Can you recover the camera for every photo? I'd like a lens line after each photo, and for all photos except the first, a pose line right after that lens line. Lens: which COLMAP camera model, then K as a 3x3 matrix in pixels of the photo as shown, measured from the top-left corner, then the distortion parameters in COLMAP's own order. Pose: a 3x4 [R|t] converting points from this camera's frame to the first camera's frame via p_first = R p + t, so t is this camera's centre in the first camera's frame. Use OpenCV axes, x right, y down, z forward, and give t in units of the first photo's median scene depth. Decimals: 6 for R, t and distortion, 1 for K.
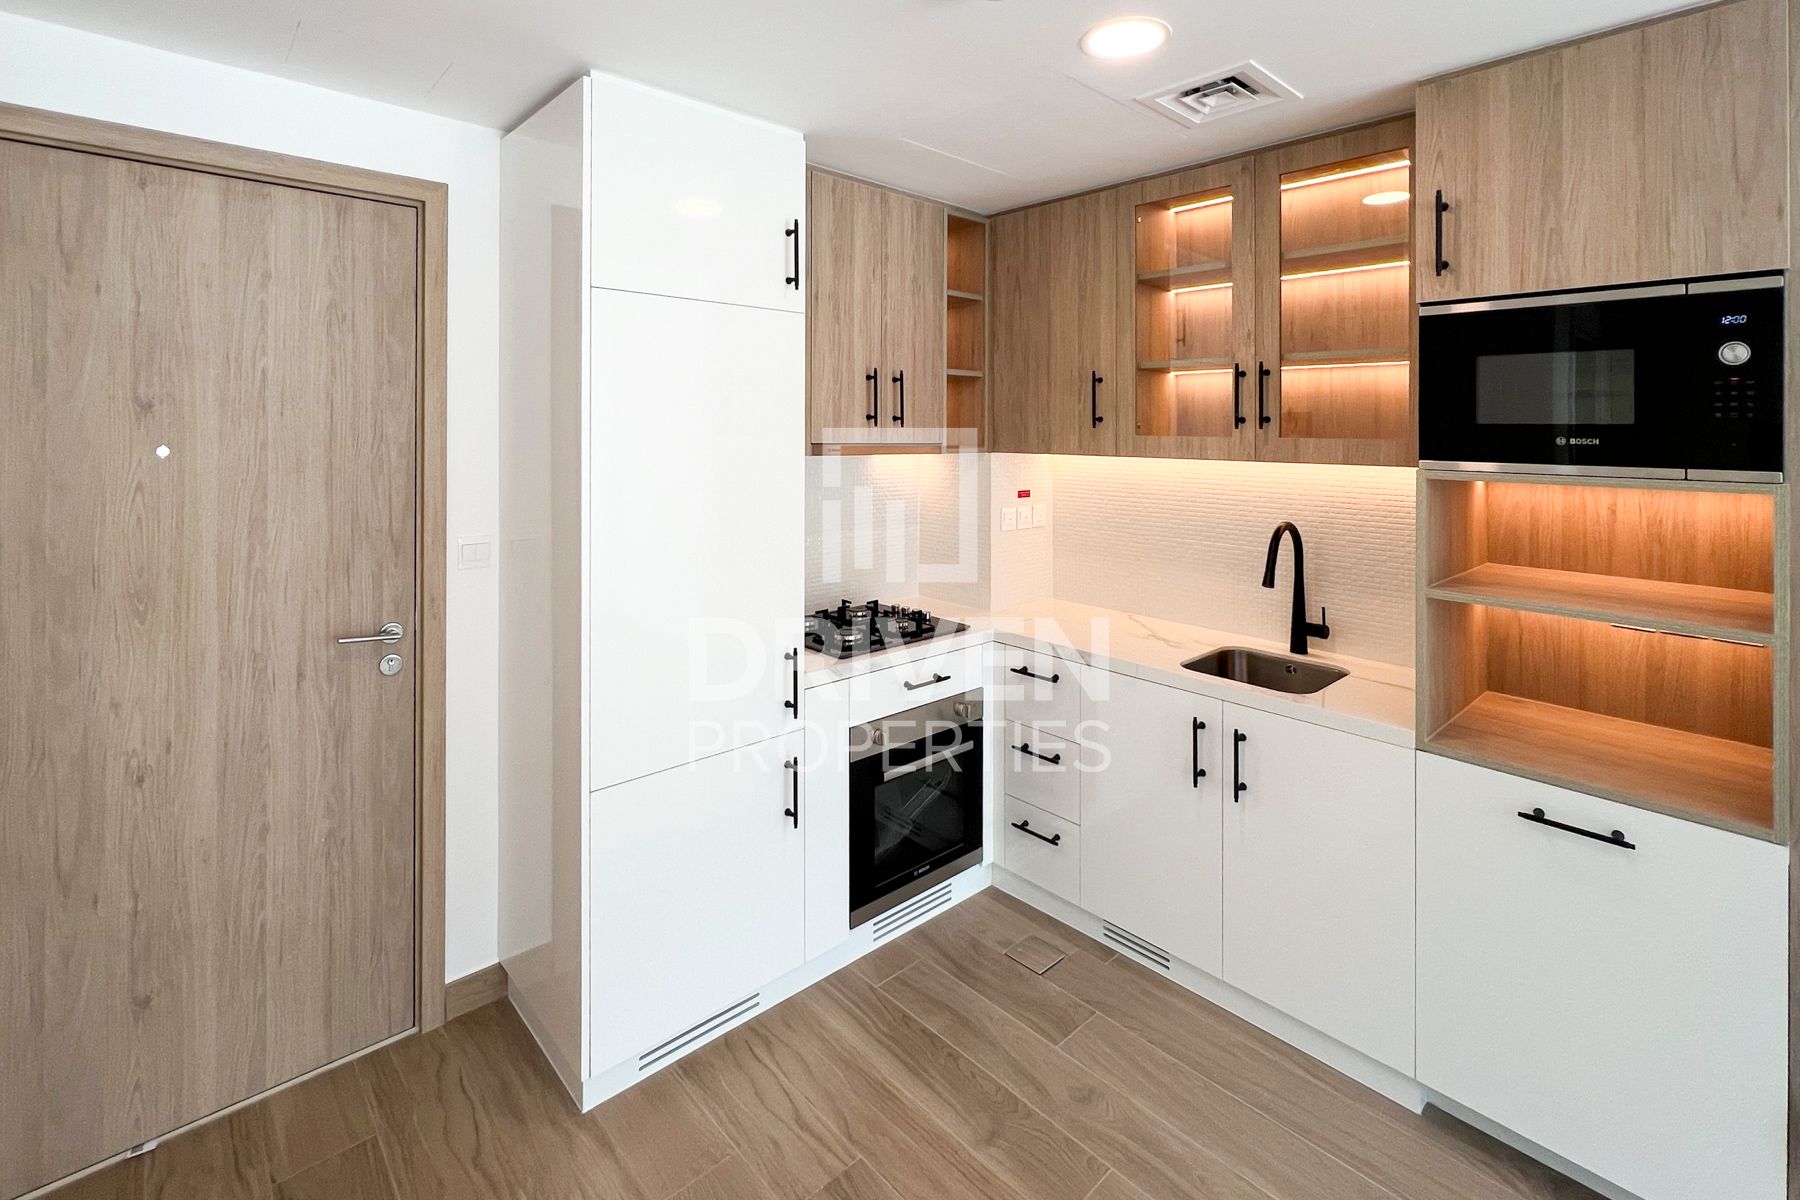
lens RADIAL K [[873.4, 0, 913.5], [0, 873.4, 426.3], [0, 0, 1]] dist [-0.000195, 0.000546]
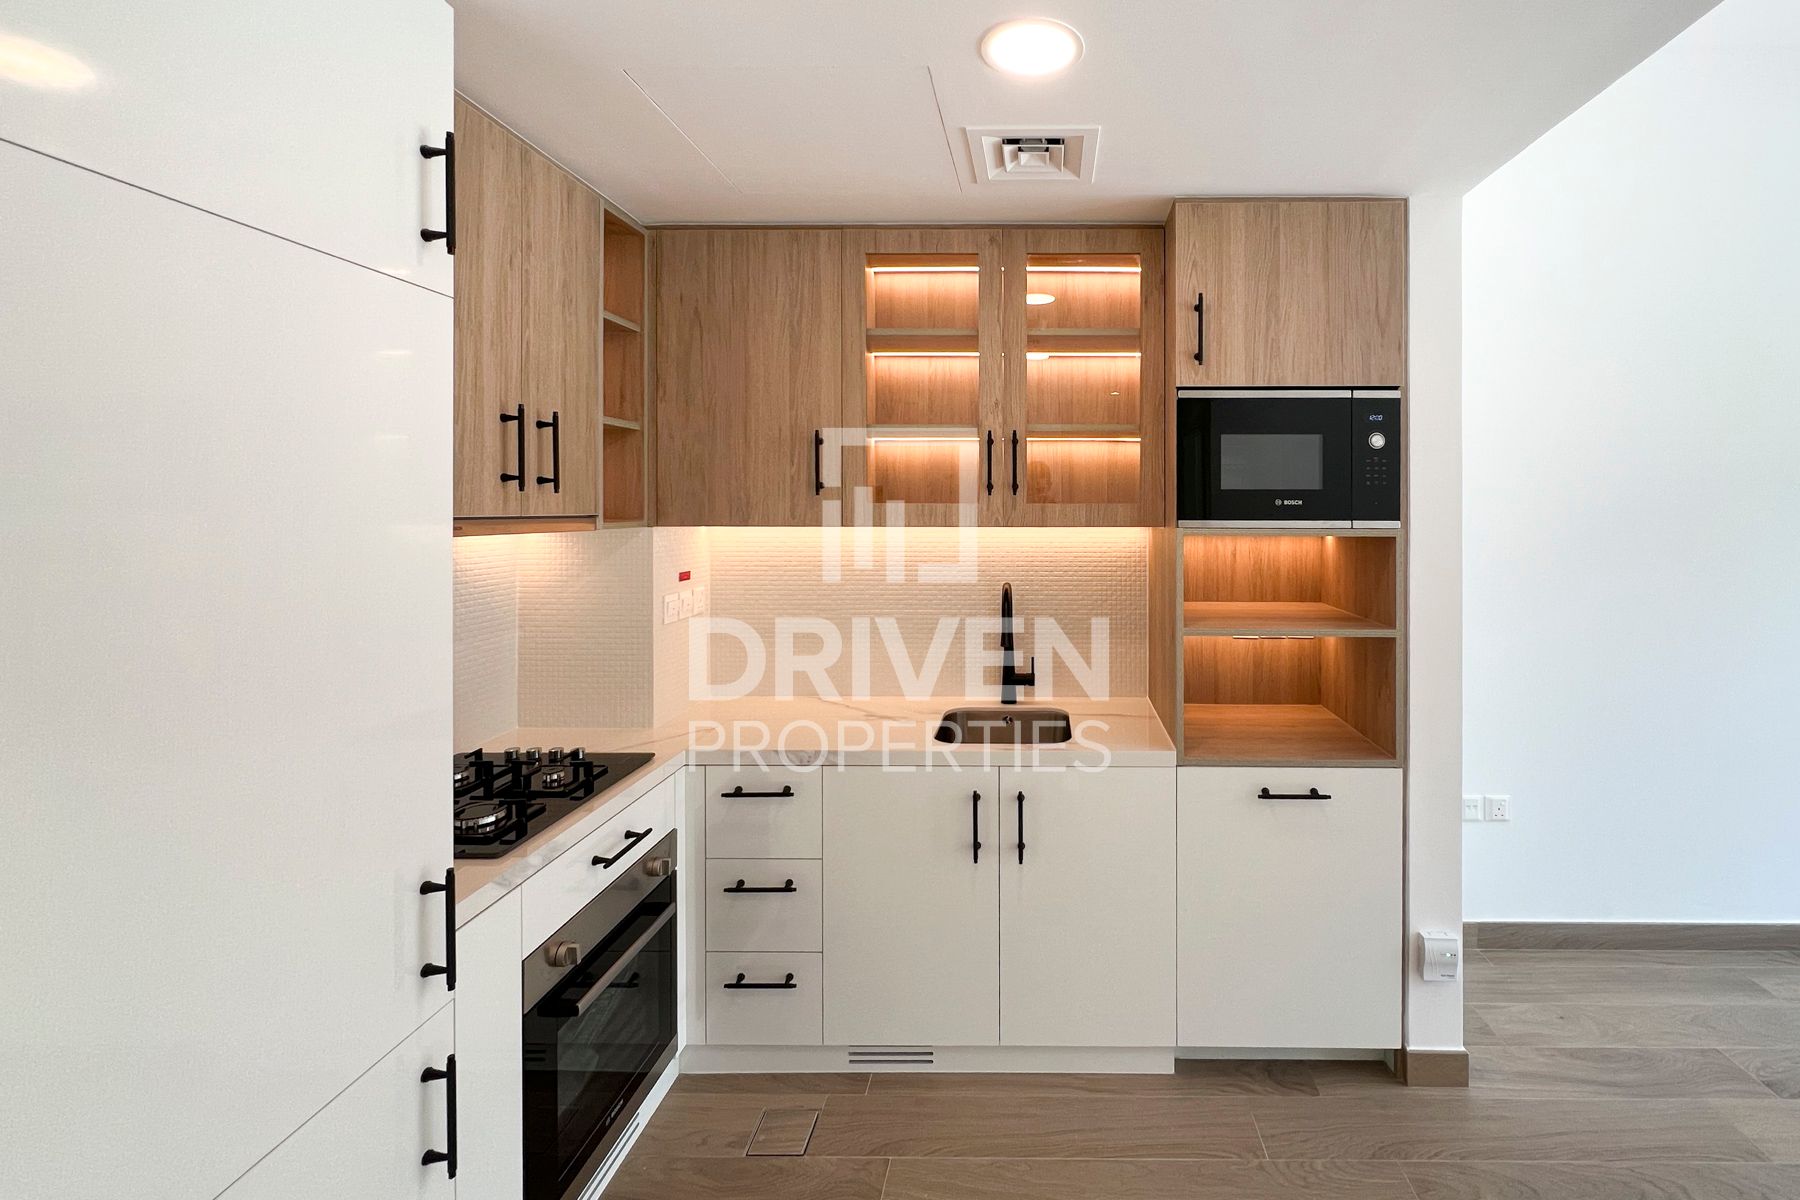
lens RADIAL K [[761.4, 0, 1054.1], [0, 761.4, 502.1], [0, 0, 1]] dist [-0.000425, 0.000147]
pose [[0.667155, -0.005006, 0.744902, -0.238147], [0.003185, 0.999987, 0.003868, 0.007895], [-0.744912, -0.000208, 0.667162, 0.353300]]
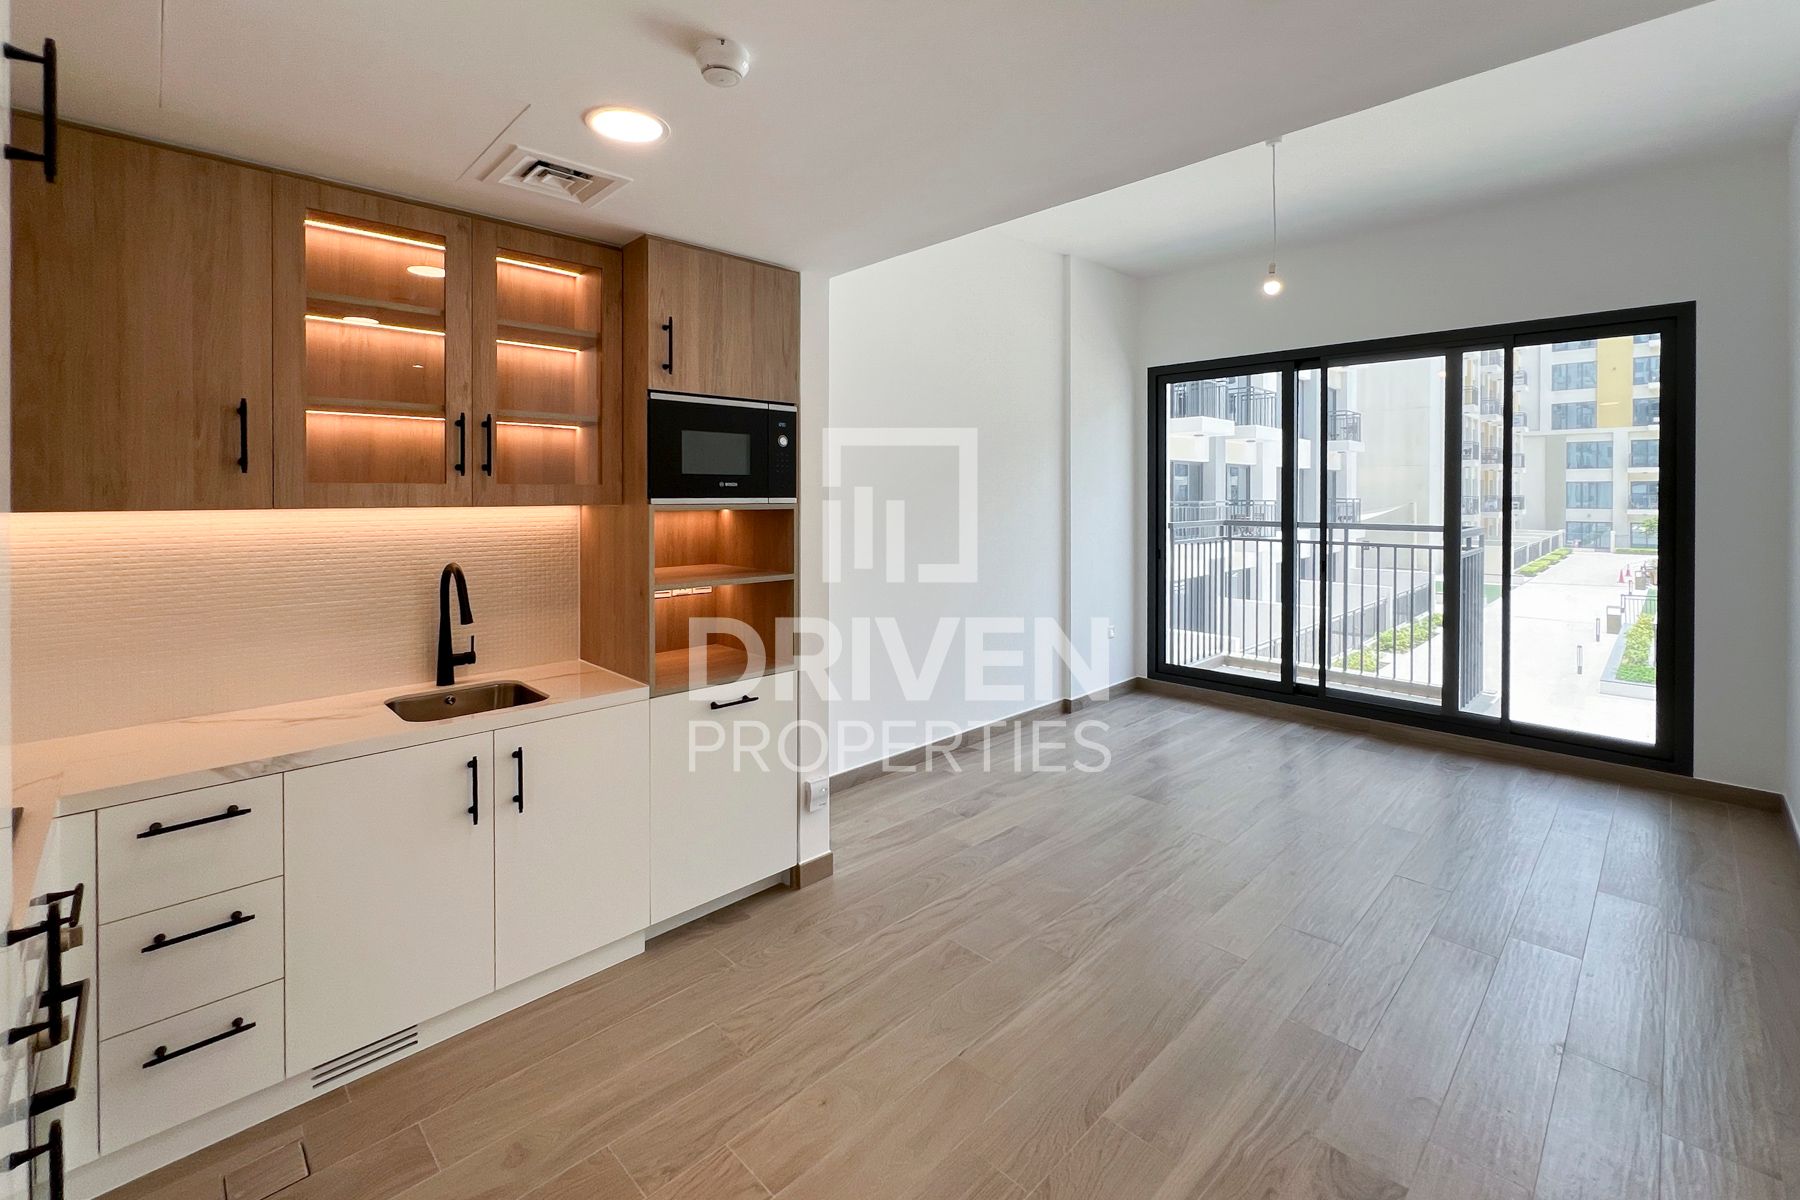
lens RADIAL K [[781.9, 0, 899.6], [0, 781.9, 498.0], [0, 0, 1]] dist [0.000668, 0.000141]
pose [[-0.056250, -0.014250, 0.998315, -0.590534], [-0.000061, 0.999898, 0.014269, 0.016004], [-0.998417, 0.000742, -0.056245, 0.530484]]
